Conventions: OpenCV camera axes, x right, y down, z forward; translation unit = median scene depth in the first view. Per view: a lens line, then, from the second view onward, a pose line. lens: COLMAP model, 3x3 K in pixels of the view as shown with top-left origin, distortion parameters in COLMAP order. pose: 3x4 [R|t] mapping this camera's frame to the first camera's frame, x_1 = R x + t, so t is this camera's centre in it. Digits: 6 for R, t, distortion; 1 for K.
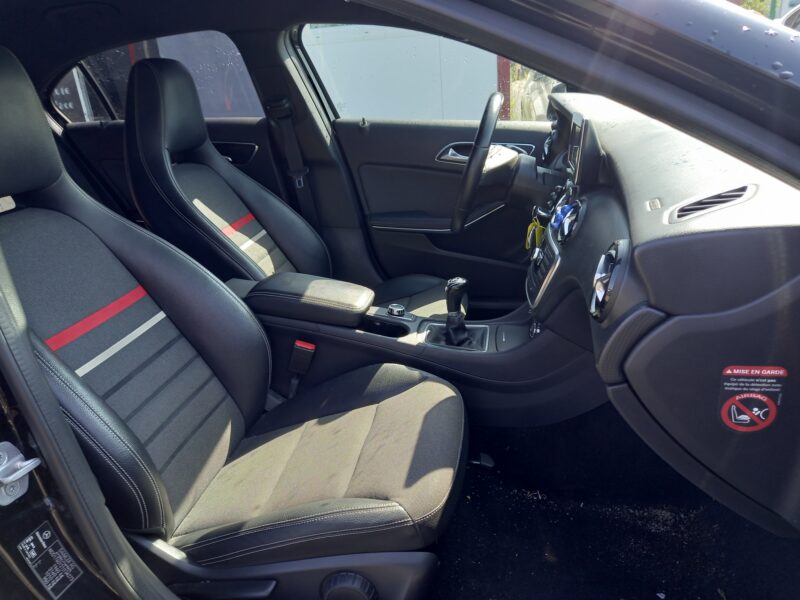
lens RADIAL K [[562.0, 0, 400.4], [0, 562.0, 313.6], [0, 0, 1]] dist [0.009125, 0.000973]
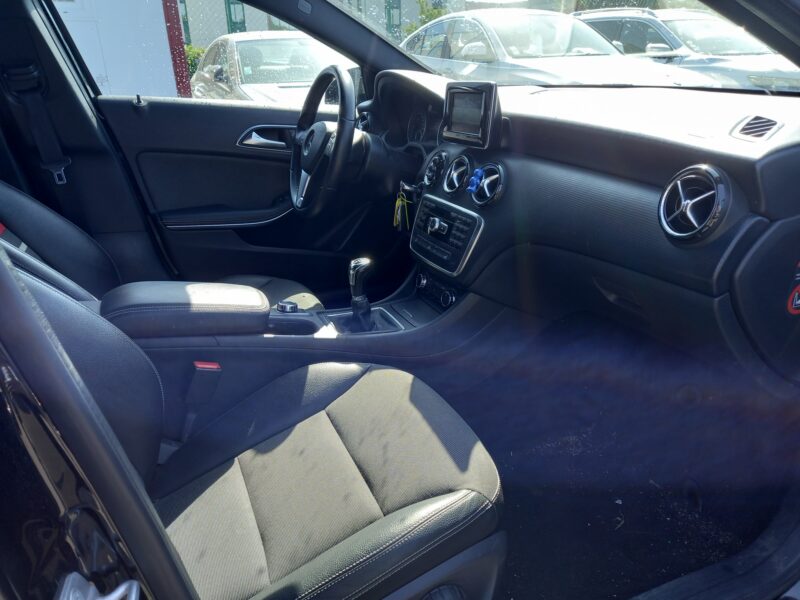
lens RADIAL K [[581.8, 0, 404.2], [0, 581.8, 298.6], [0, 0, 1]] dist [0.082658, -0.076290]
pose [[0.845075, -0.155584, 0.511509, -0.254028], [0.177125, 0.984165, 0.006720, 0.005558], [-0.504455, 0.084922, 0.859251, 0.105492]]
